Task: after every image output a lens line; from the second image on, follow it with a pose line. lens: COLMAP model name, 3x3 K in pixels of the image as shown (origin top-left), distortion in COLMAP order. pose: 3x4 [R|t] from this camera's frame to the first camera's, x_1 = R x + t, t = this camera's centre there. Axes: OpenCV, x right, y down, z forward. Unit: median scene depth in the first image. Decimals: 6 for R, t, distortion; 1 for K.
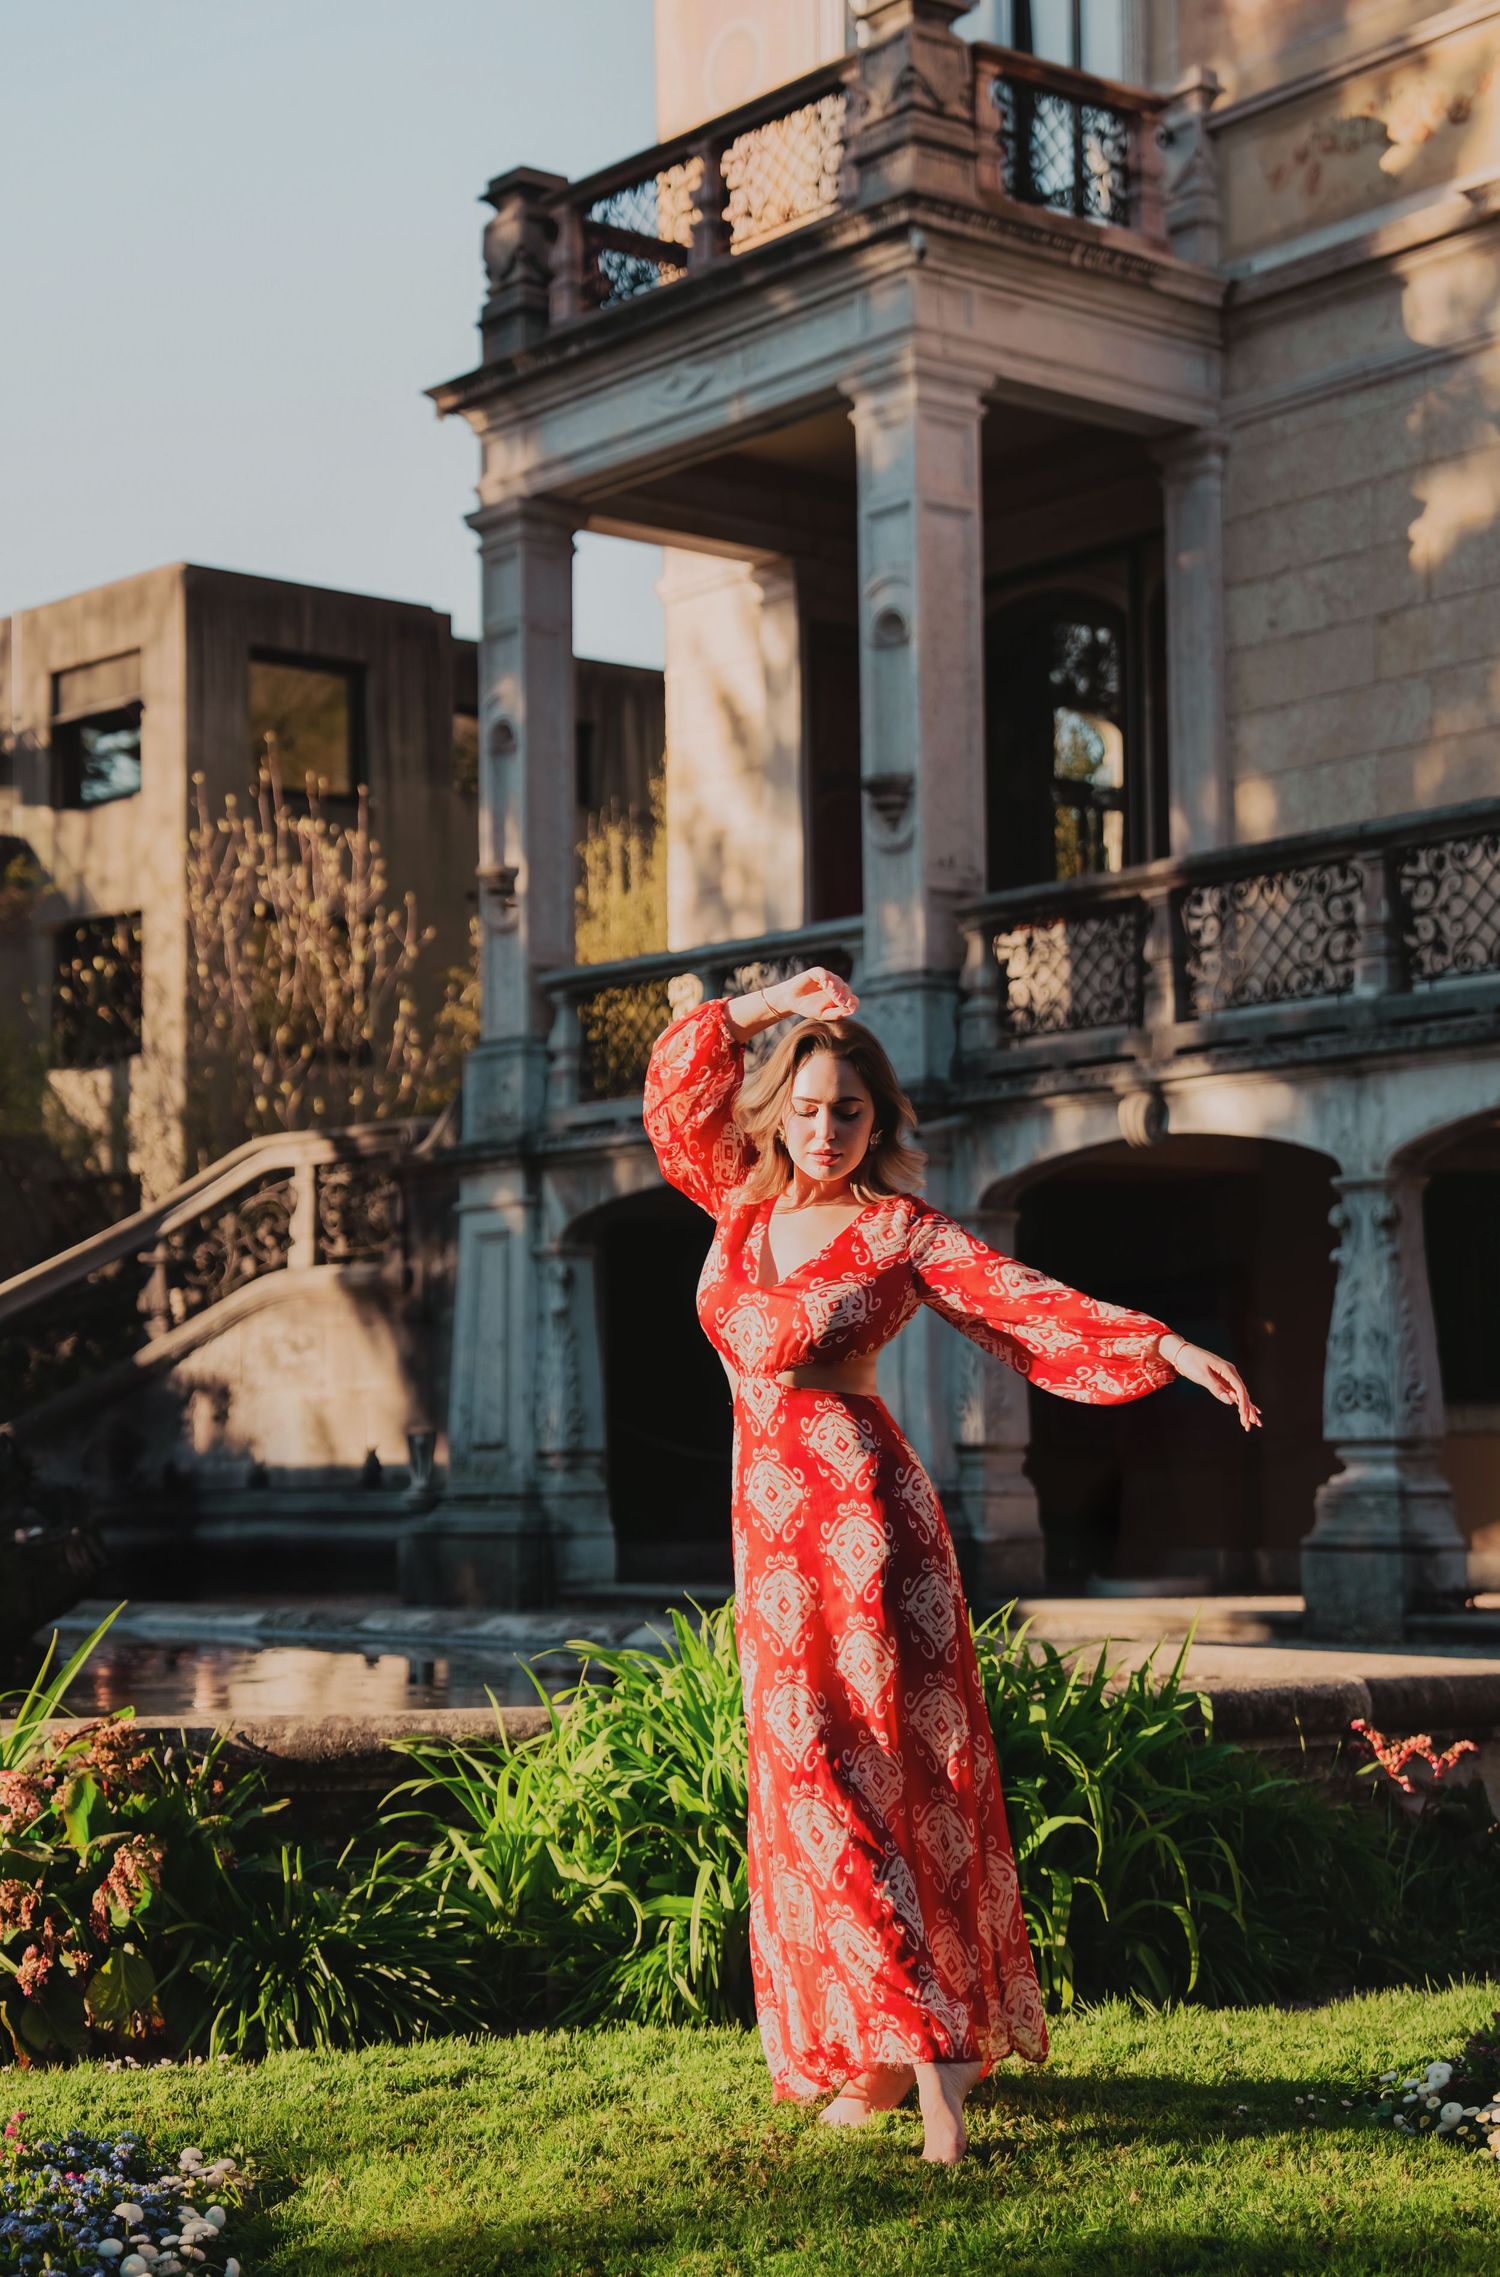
lens RADIAL K [[3738.0, 0, 757.9], [0, 3738.0, 1134.9], [0, 0, 1]] dist [0.225386, 0.077881]
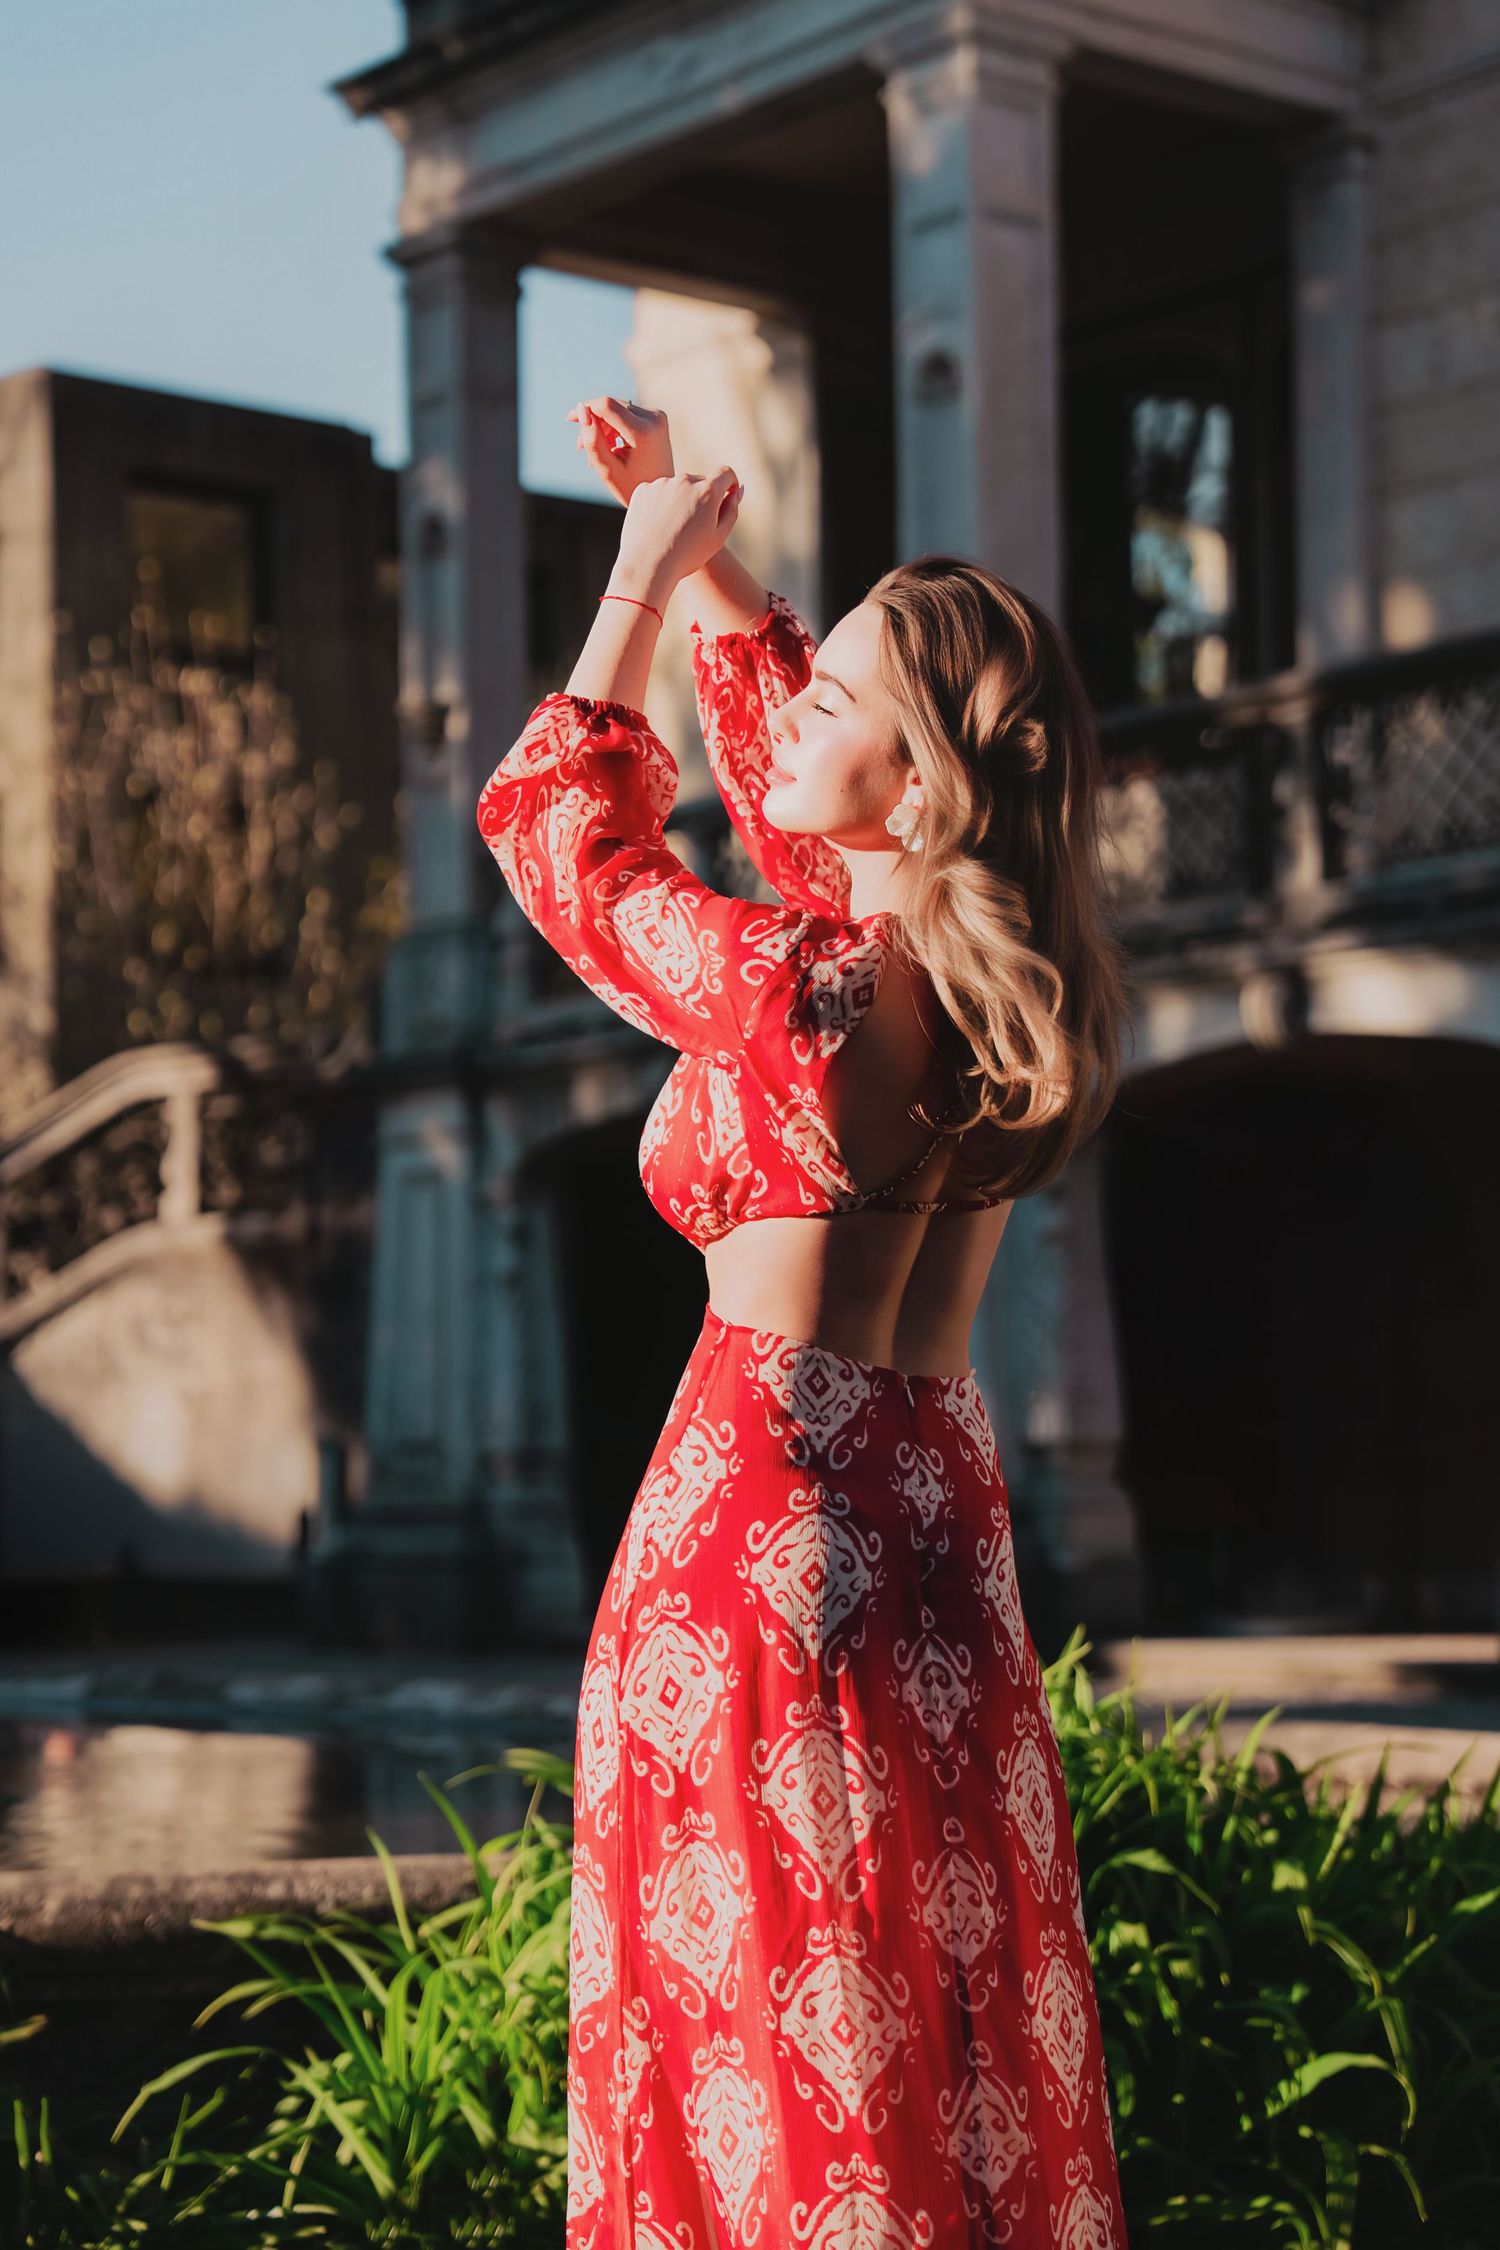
lens RADIAL K [[4308.1, 0, 753.8], [0, 4308.1, 1082.3], [0, 0, 1]] dist [0.324228, 0.013597]
pose [[0.999991, -0.003439, 0.002294, -0.004285], [0.003444, 0.999991, -0.002465, 0.010300], [-0.002286, 0.002473, 0.999994, 0.108533]]
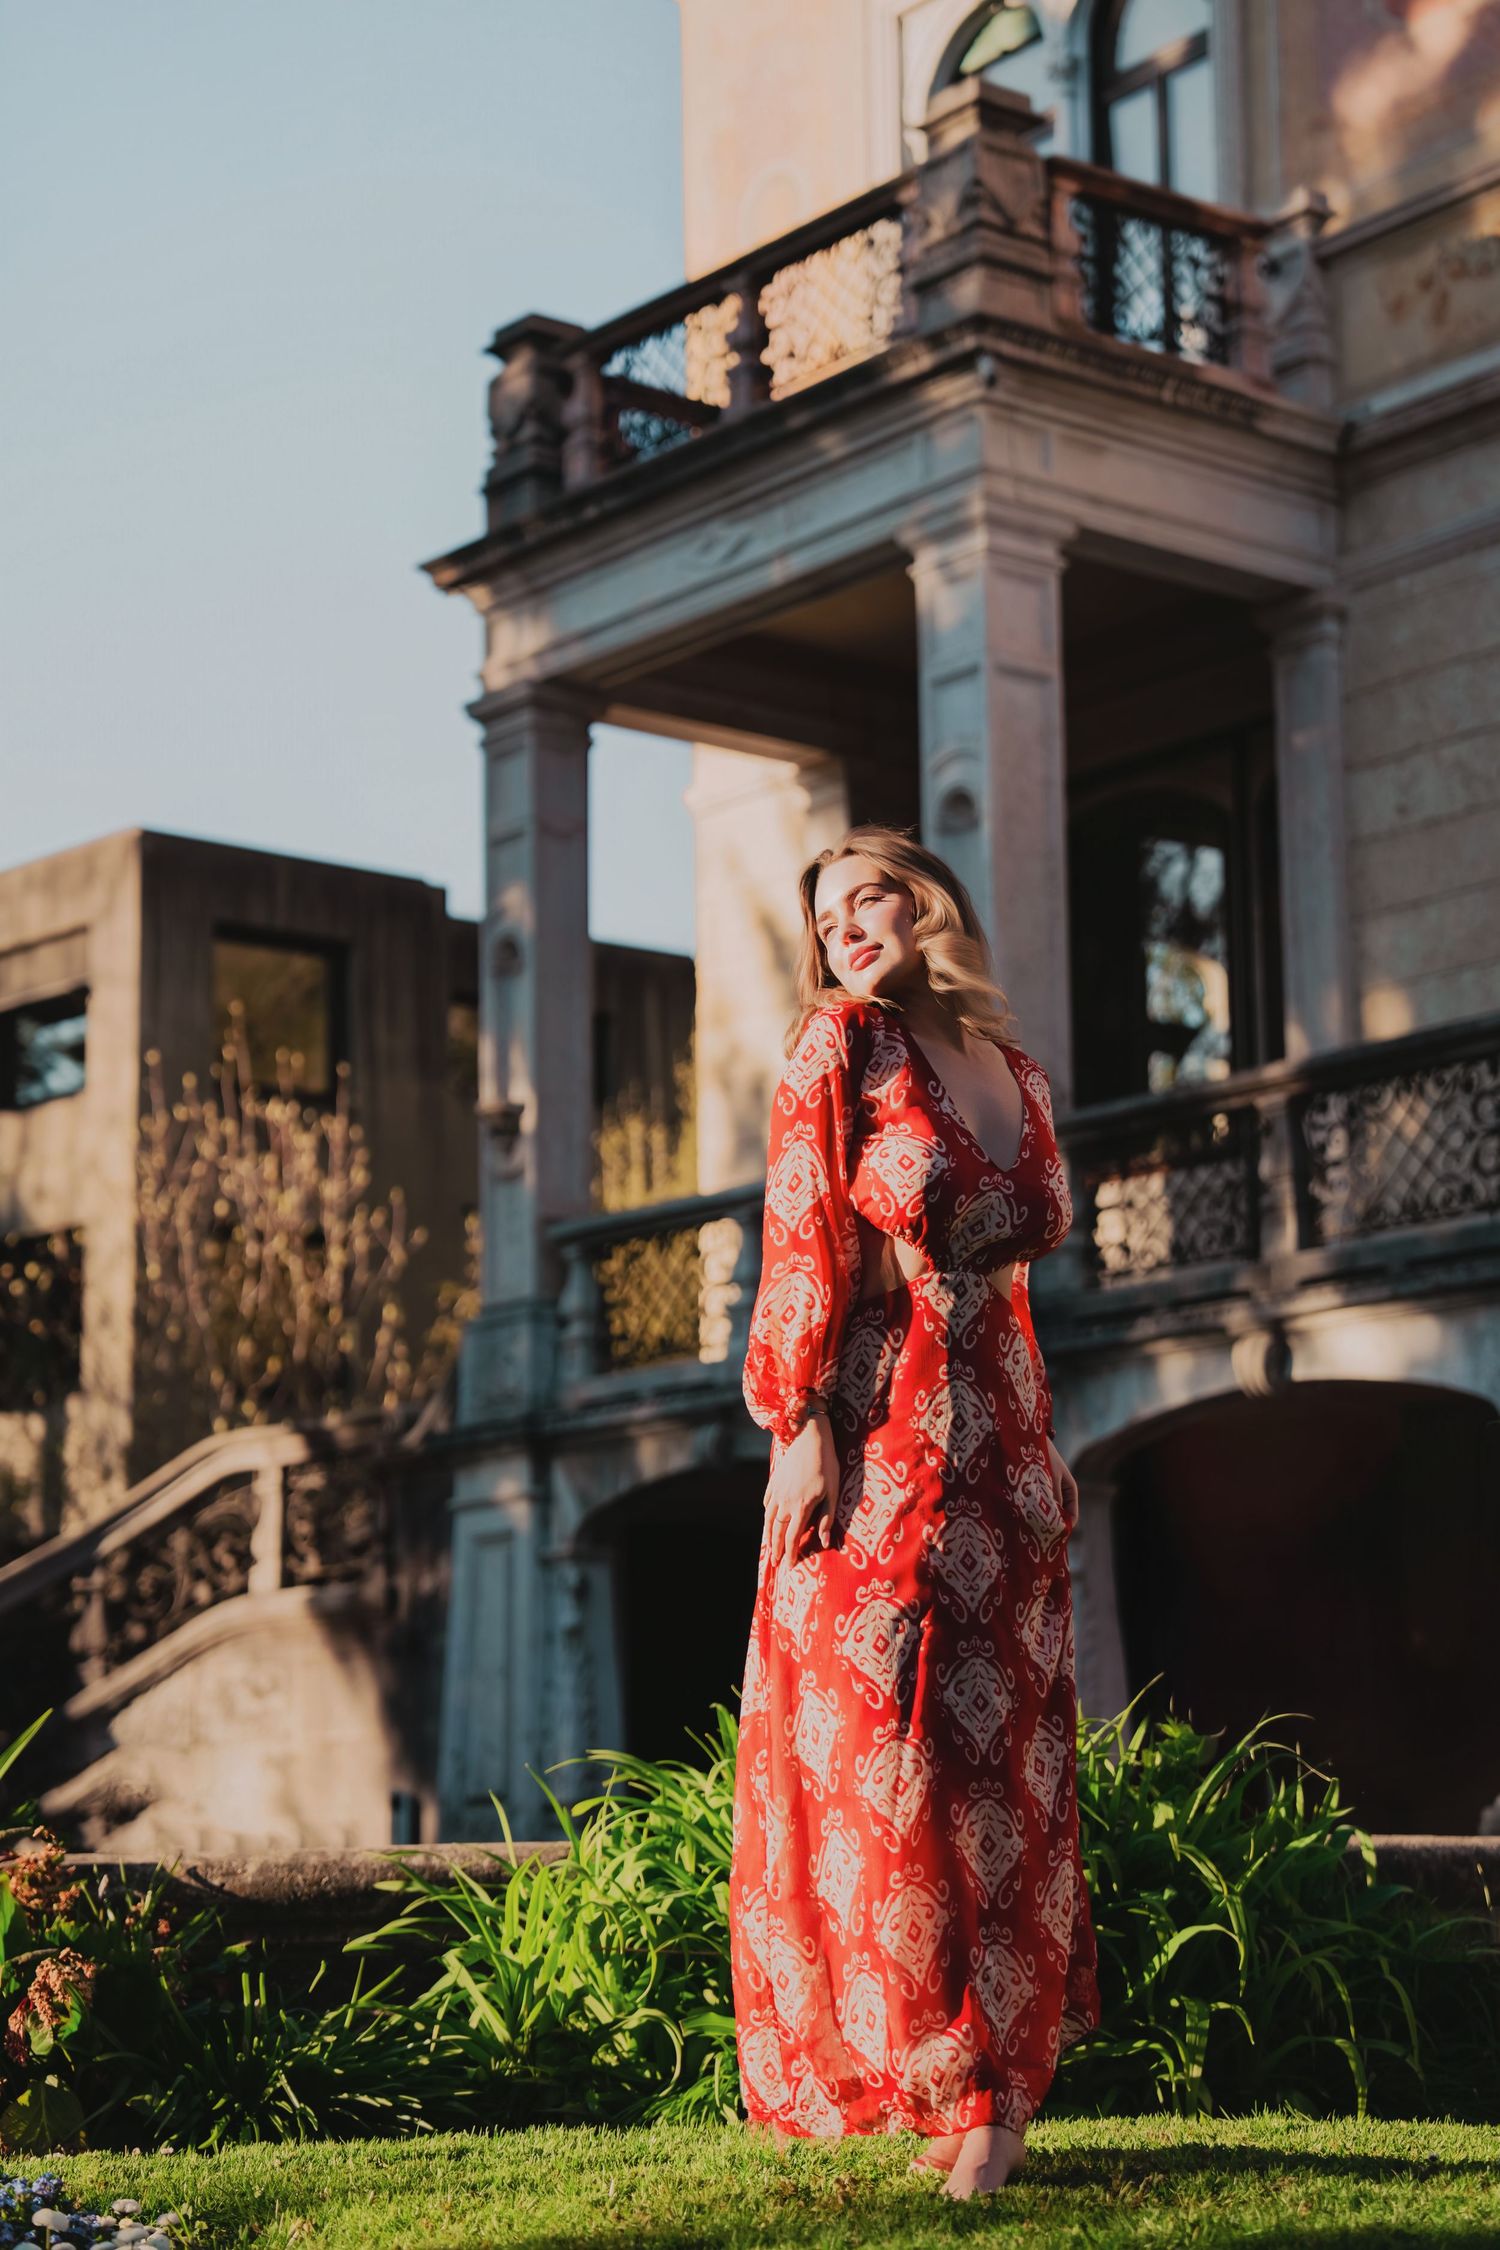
lens RADIAL K [[4343.2, 0, 771.8], [0, 4343.2, 1129.2], [0, 0, 1]] dist [0.321316, 0.152930]
pose [[0.999975, -0.003699, -0.005956, -0.001687], [0.003084, 0.994966, -0.100168, 0.035988], [0.006296, 0.100147, 0.994953, 0.011211]]
